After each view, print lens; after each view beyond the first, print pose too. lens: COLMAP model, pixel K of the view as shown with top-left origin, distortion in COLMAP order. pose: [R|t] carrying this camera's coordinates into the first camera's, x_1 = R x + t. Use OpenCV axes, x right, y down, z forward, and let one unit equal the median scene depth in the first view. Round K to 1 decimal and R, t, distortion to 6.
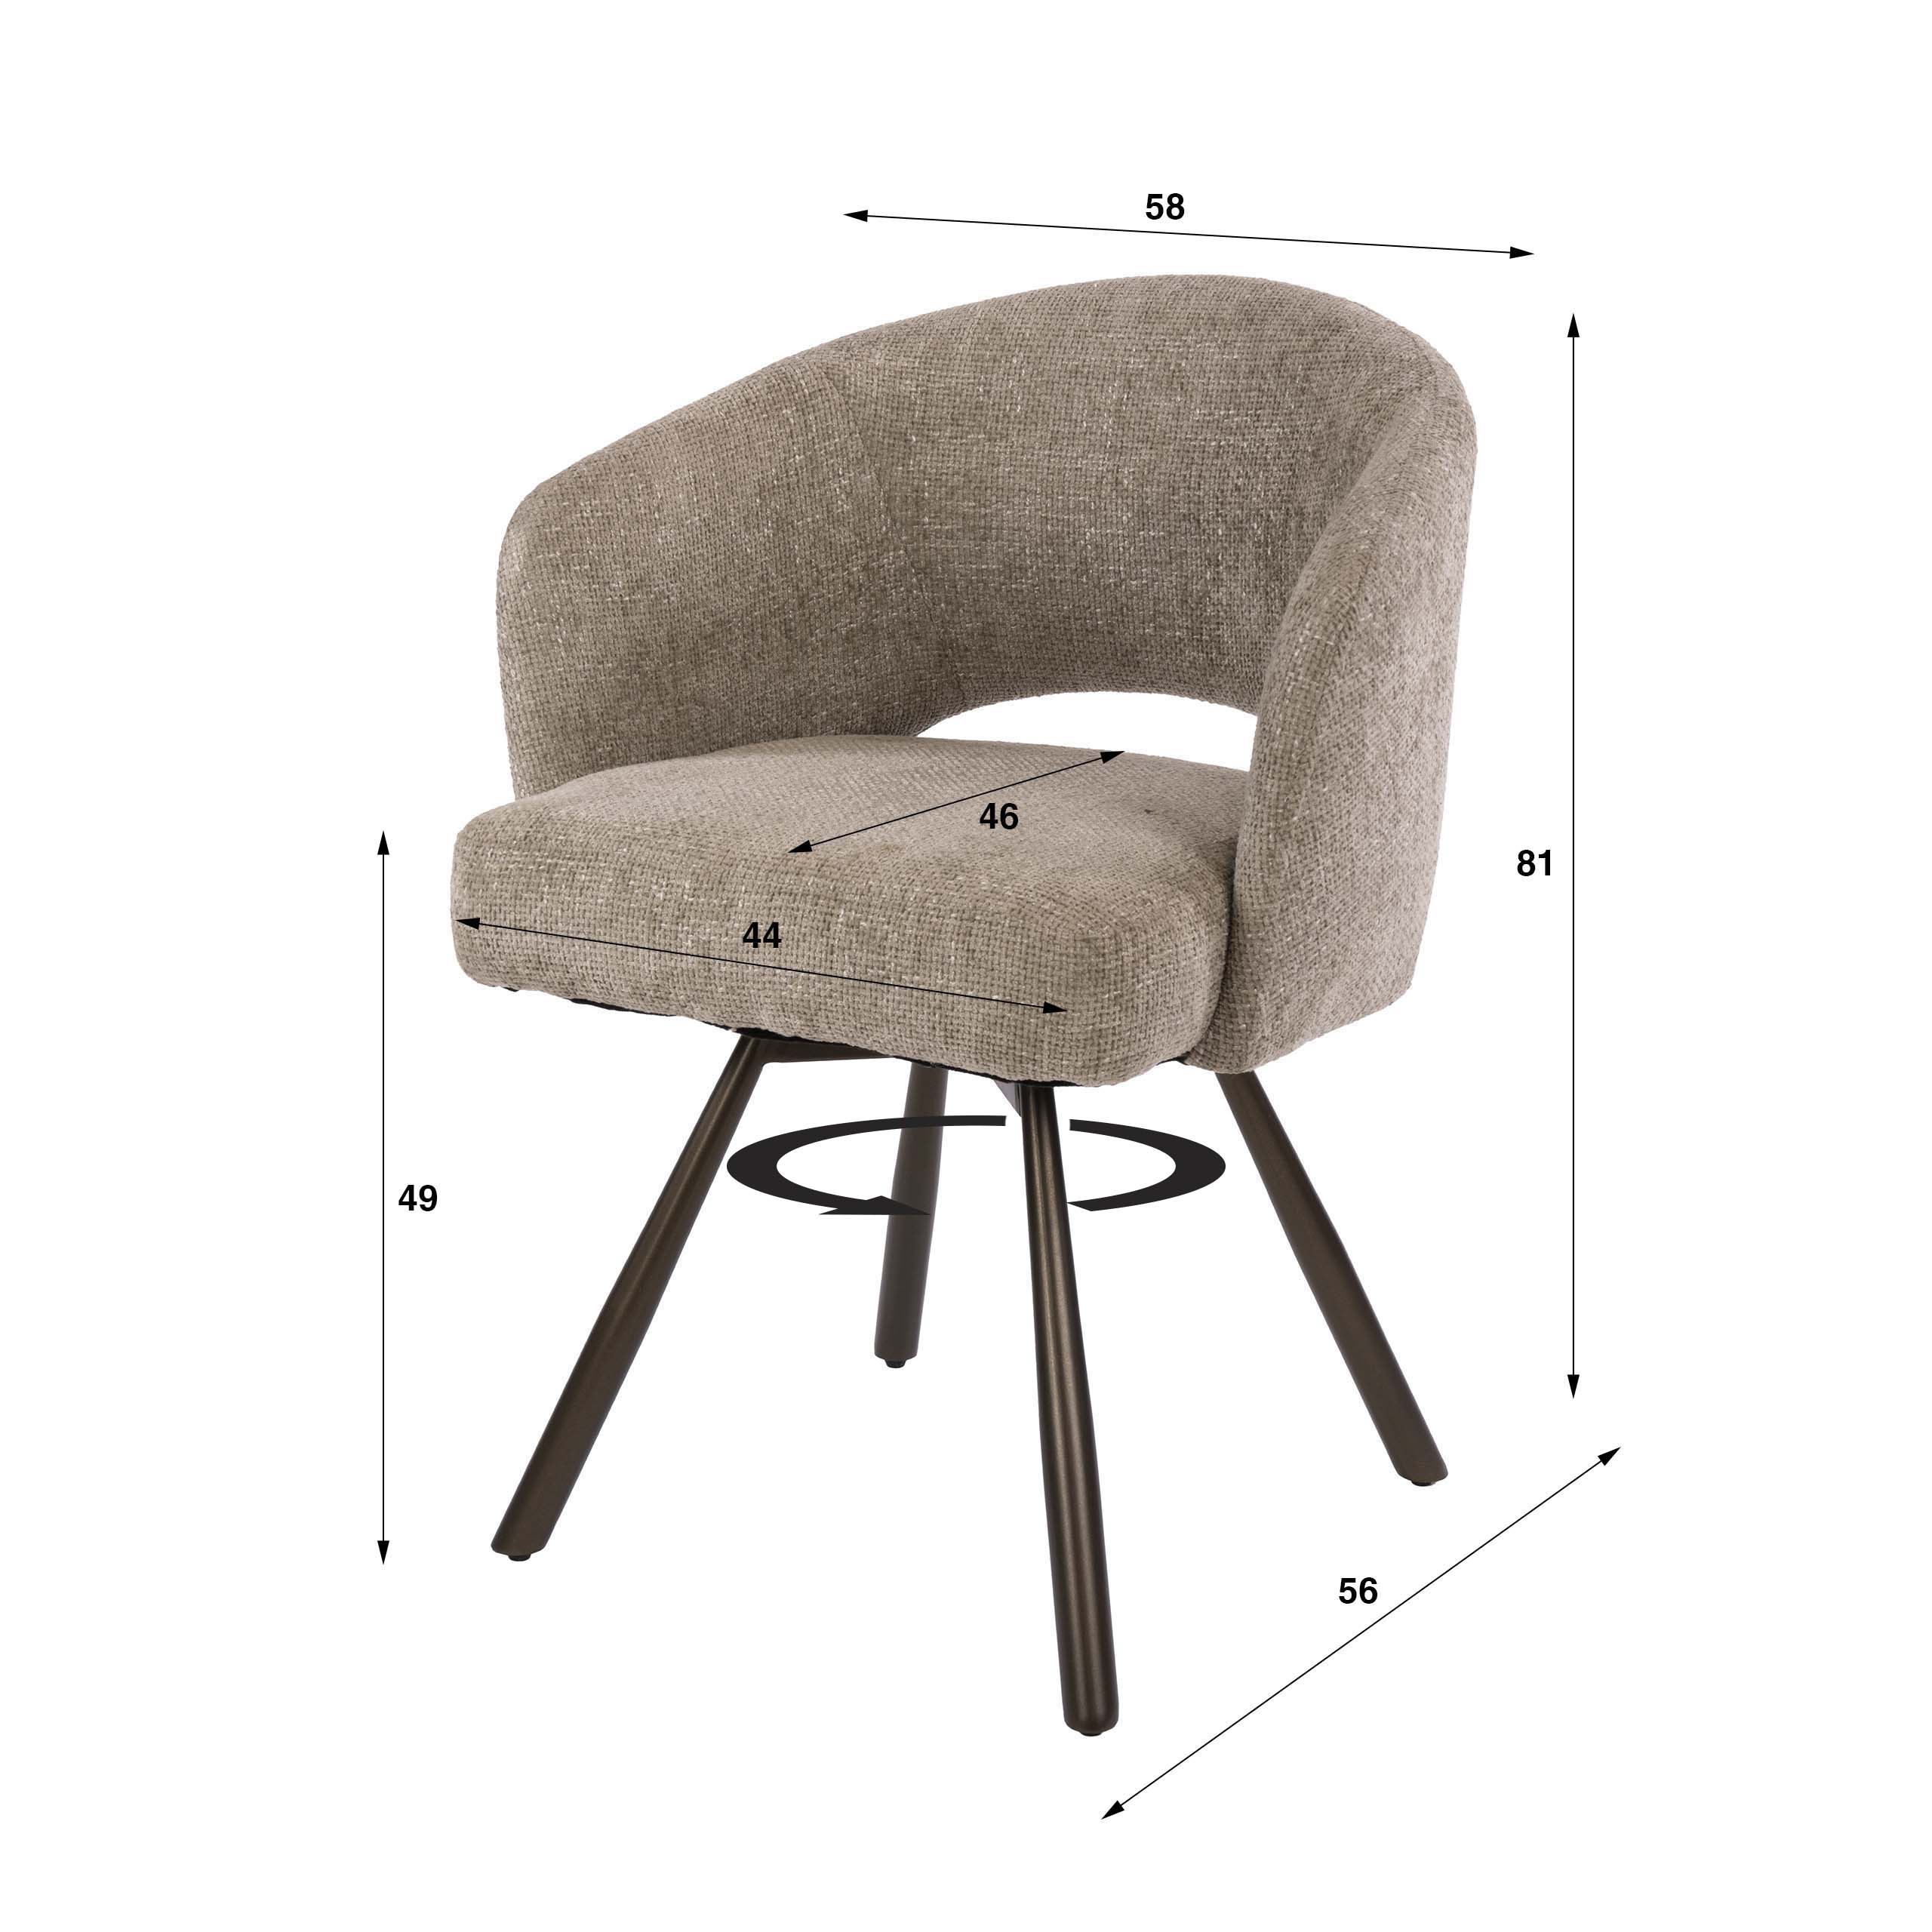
lens RADIAL K [[3457.1, 0, 966.0], [0, 3457.1, 966.0], [0, 0, 1]] dist [0.040594, 0.004969]
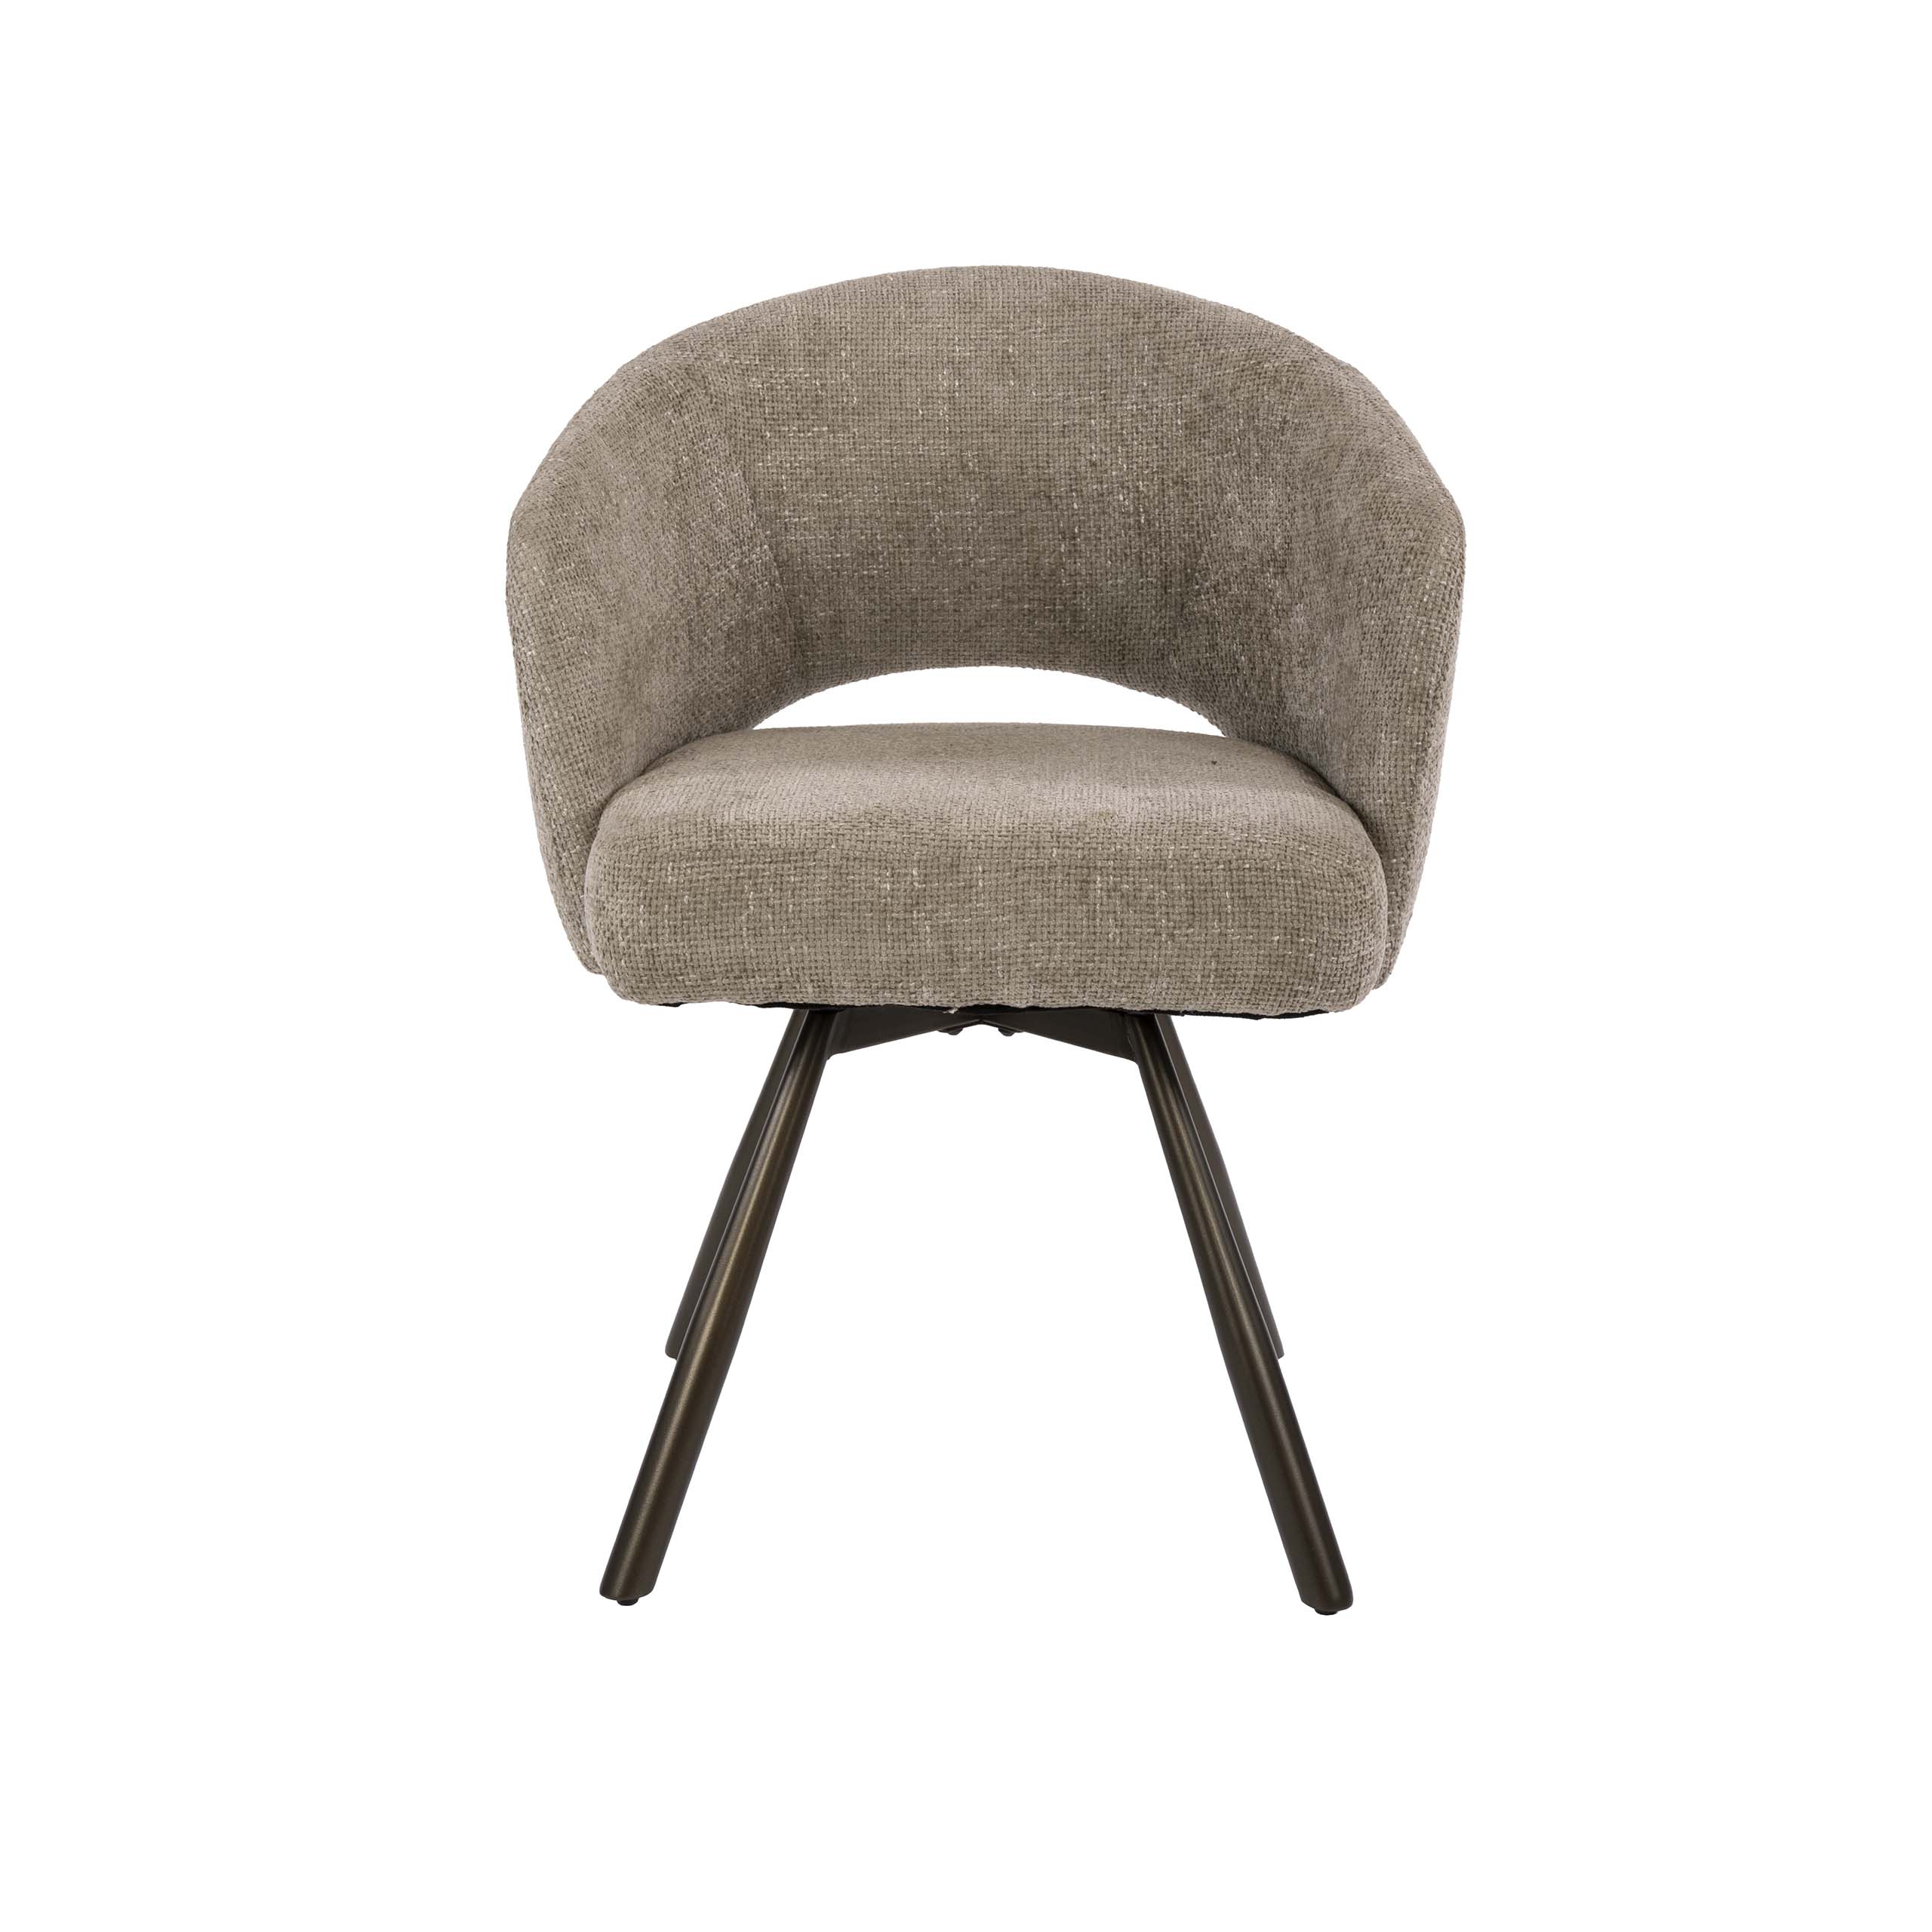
lens RADIAL K [[3457.1, 0, 966.0], [0, 3457.1, 966.0], [0, 0, 1]] dist [0.040594, 0.004969]
pose [[0.877512, -0.121945, 0.463791, -0.464758], [0.122837, 0.992020, 0.028420, -0.019908], [-0.463556, 0.032031, 0.885489, 0.081138]]
